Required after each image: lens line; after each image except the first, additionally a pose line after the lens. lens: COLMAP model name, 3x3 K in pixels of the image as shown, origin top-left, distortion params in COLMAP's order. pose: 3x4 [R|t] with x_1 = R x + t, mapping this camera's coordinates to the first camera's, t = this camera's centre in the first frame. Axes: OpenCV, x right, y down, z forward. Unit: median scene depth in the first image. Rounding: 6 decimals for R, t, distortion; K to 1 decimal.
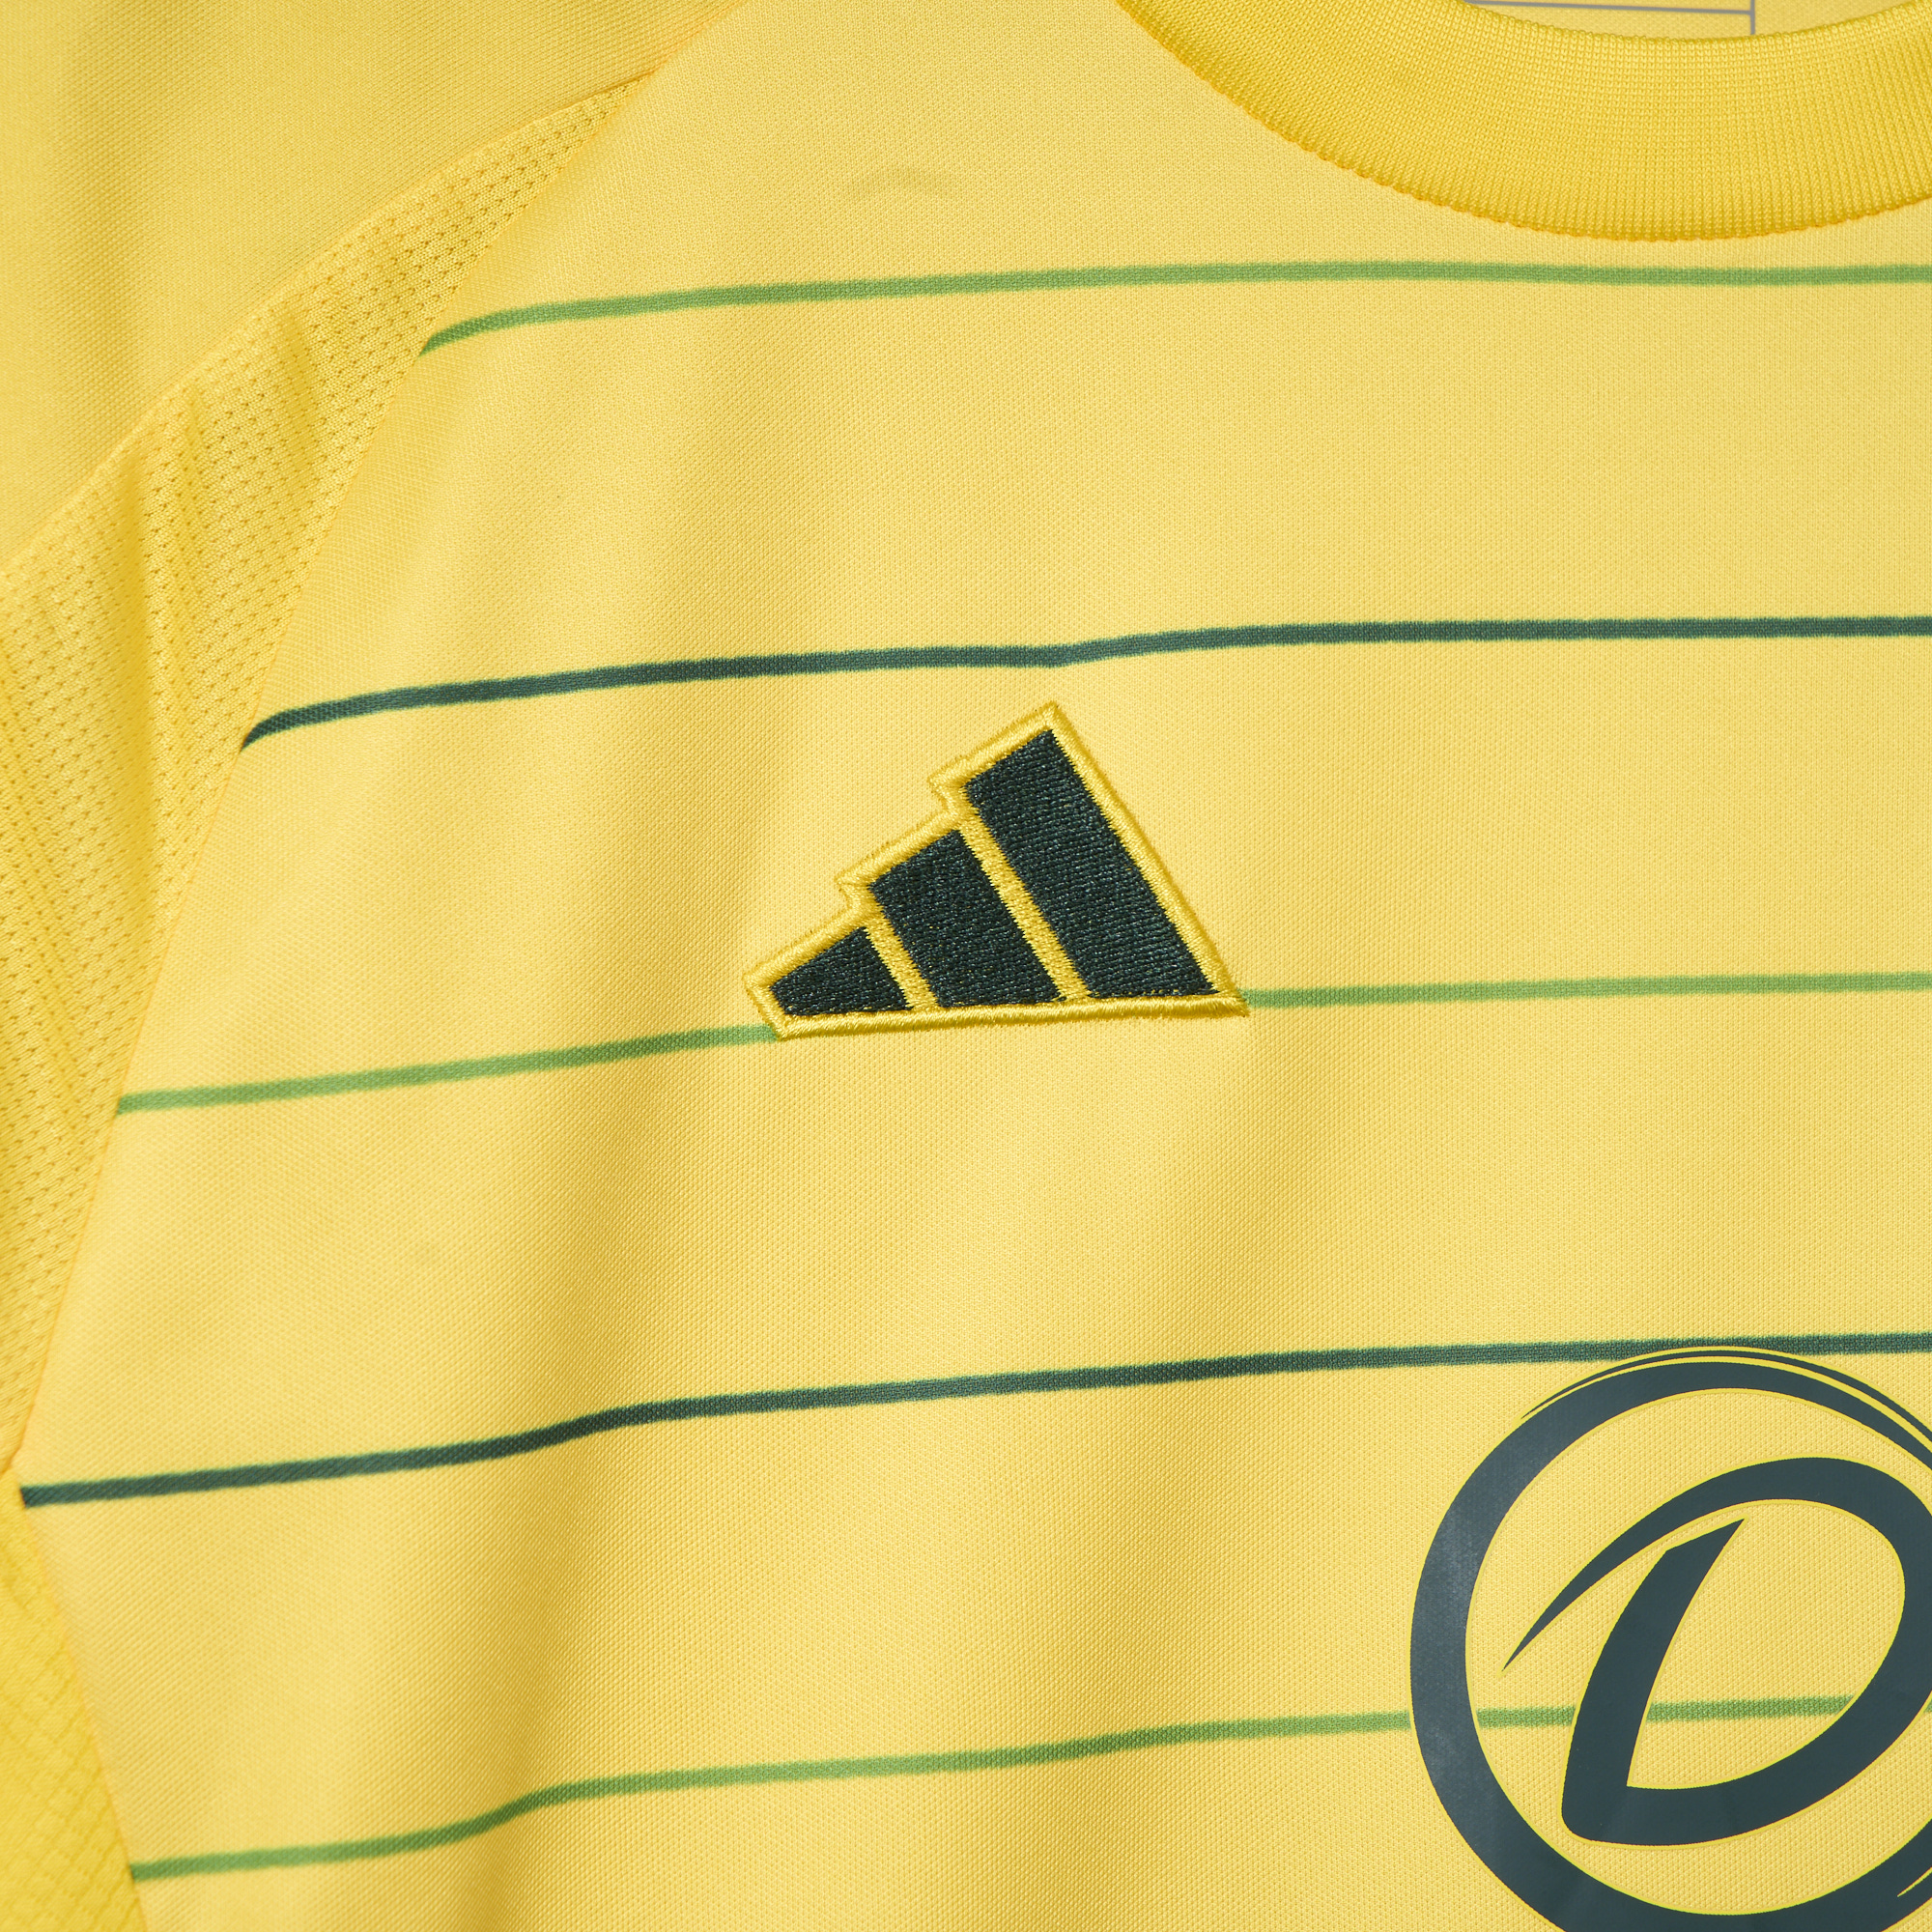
lens RADIAL K [[5944.2, 0, 987.0], [0, 5944.2, 1040.1], [0, 0, 1]] dist [-0.079688, 0.000000]
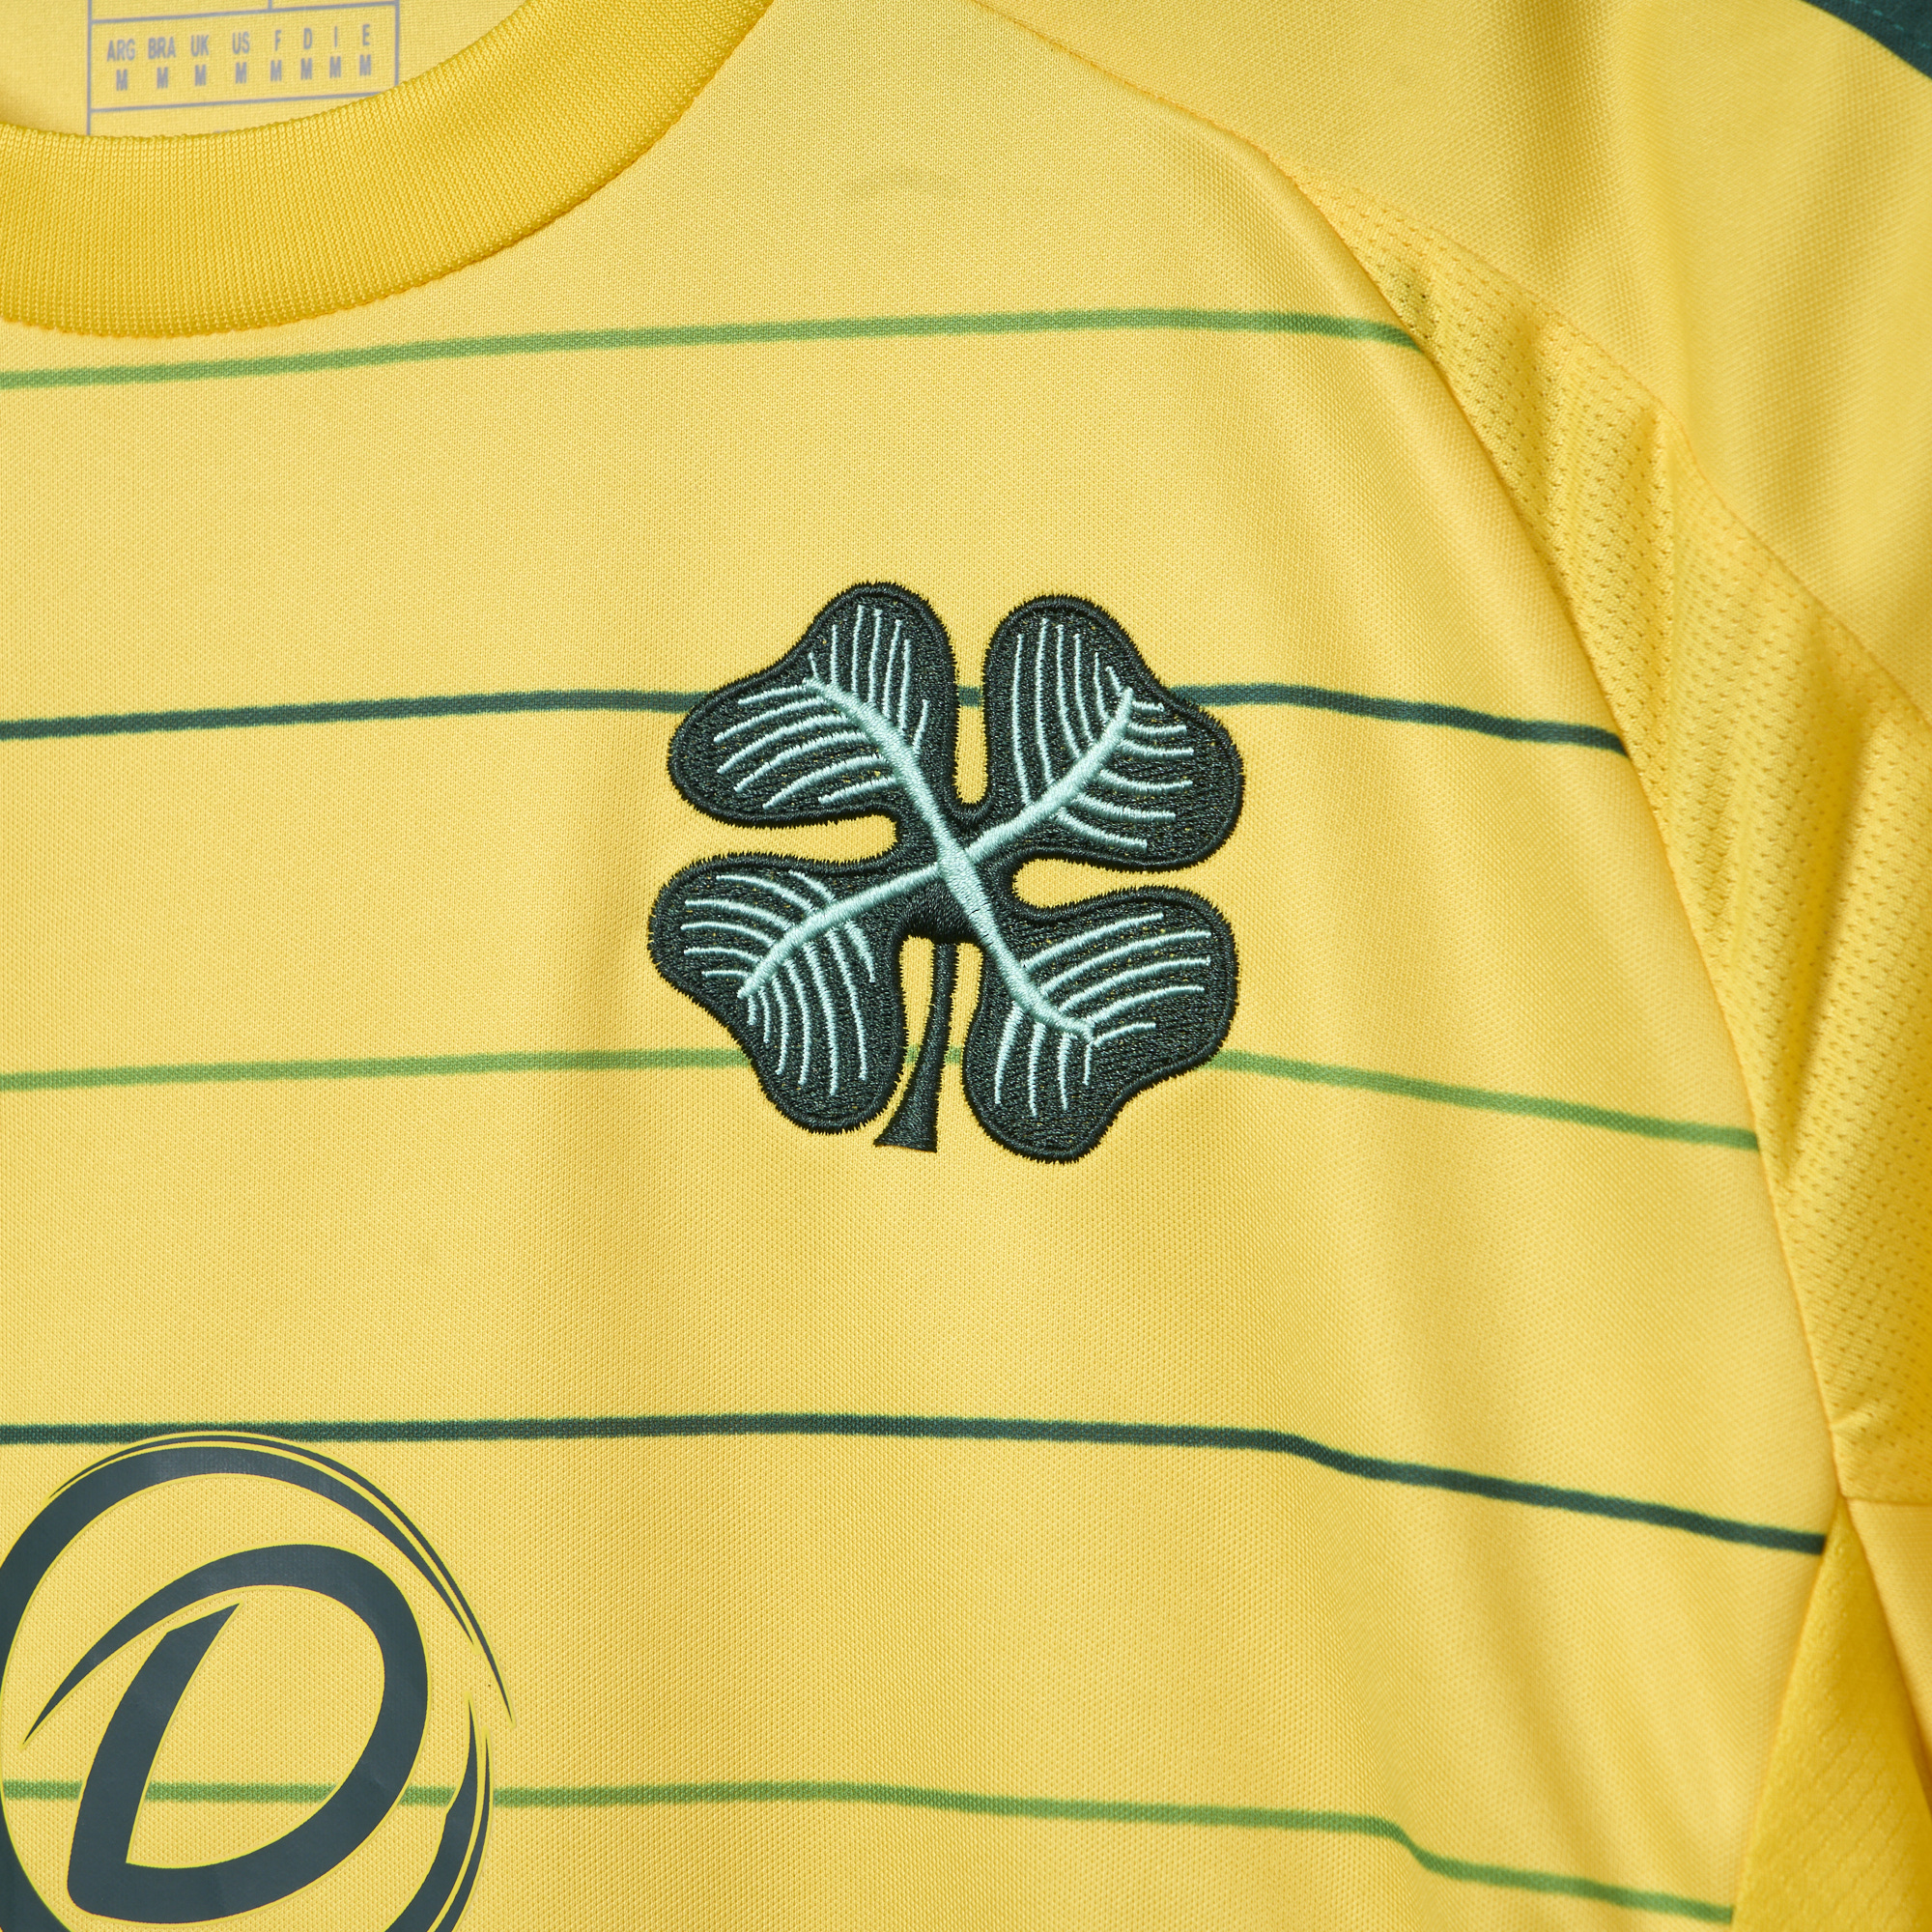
lens RADIAL K [[5944.2, 0, 966.6], [0, 5944.2, 964.8], [0, 0, 1]] dist [-0.079688, 0.000000]
pose [[0.895224, -0.015977, -0.445330, 0.690432], [0.017665, 0.999844, -0.000359, -0.025253], [0.445266, -0.007545, 0.895367, 0.154819]]
